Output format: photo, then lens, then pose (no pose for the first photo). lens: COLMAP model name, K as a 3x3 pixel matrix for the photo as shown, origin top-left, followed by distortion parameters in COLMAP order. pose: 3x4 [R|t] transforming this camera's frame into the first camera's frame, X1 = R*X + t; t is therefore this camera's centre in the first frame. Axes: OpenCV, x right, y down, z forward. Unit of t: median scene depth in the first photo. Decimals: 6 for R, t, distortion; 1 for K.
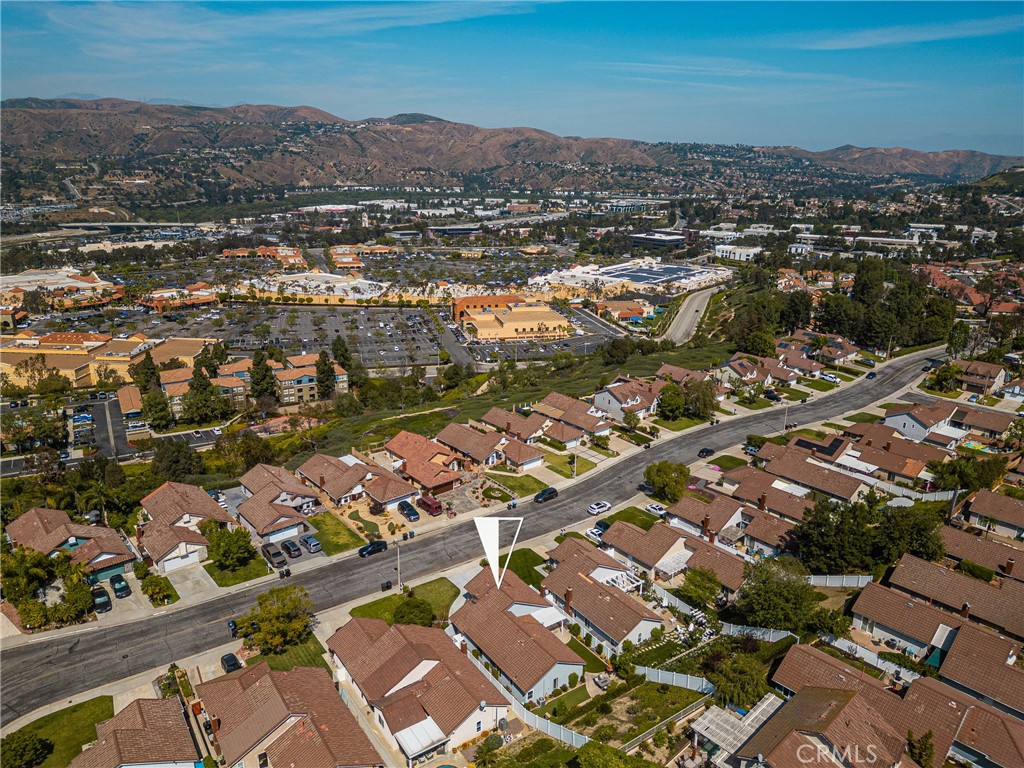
lens RADIAL K [[717.2, 0, 510.2], [0, 717.2, 383.0], [0, 0, 1]] dist [0.076740, -0.085776]
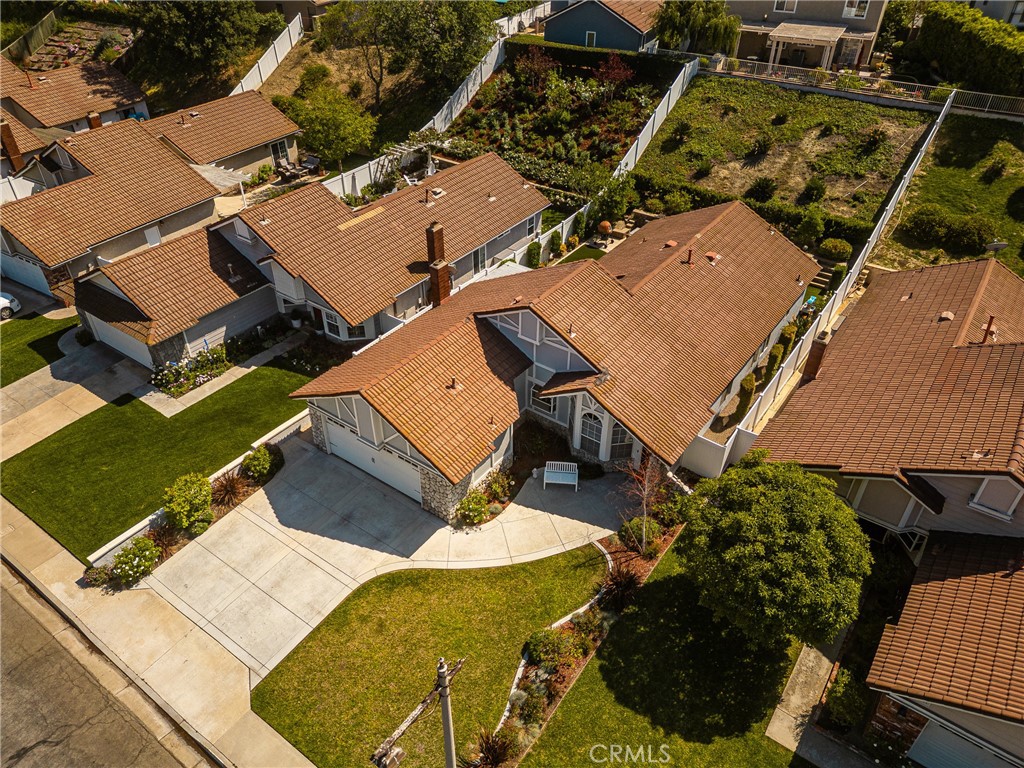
lens RADIAL K [[719.8, 0, 508.8], [0, 719.8, 381.3], [0, 0, 1]] dist [0.058446, -0.047346]
pose [[-0.329030, -0.580249, 0.745017, -0.095356], [0.276055, 0.695380, 0.663506, 0.048842], [-0.903068, 0.423980, -0.068620, 0.426399]]
